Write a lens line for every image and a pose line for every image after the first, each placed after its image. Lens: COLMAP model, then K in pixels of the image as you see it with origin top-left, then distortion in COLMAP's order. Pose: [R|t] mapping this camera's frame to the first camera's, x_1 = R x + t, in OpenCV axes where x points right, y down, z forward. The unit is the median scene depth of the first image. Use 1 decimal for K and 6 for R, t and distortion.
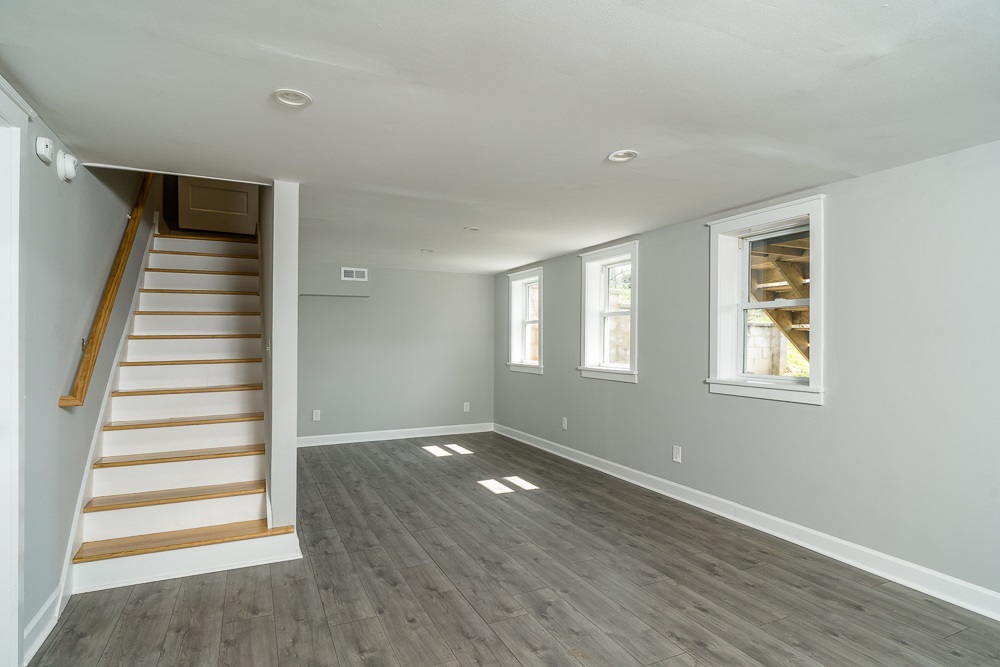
lens RADIAL K [[519.7, 0, 499.2], [0, 519.7, 338.5], [0, 0, 1]] dist [0.001196, -0.000452]
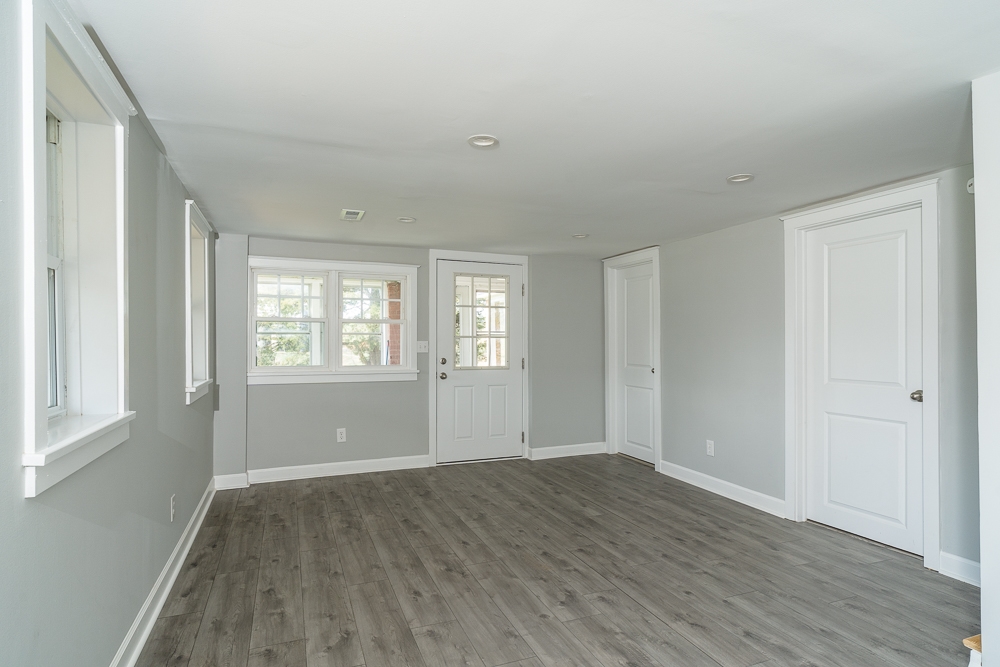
lens RADIAL K [[519.7, 0, 500.0], [0, 519.7, 339.4], [0, 0, 1]] dist [0.001196, -0.000452]
pose [[-0.998121, -0.004193, 0.061134, 0.156238], [-0.004759, 0.999947, -0.009125, 0.013097], [-0.061093, -0.009399, -0.998088, 1.996032]]
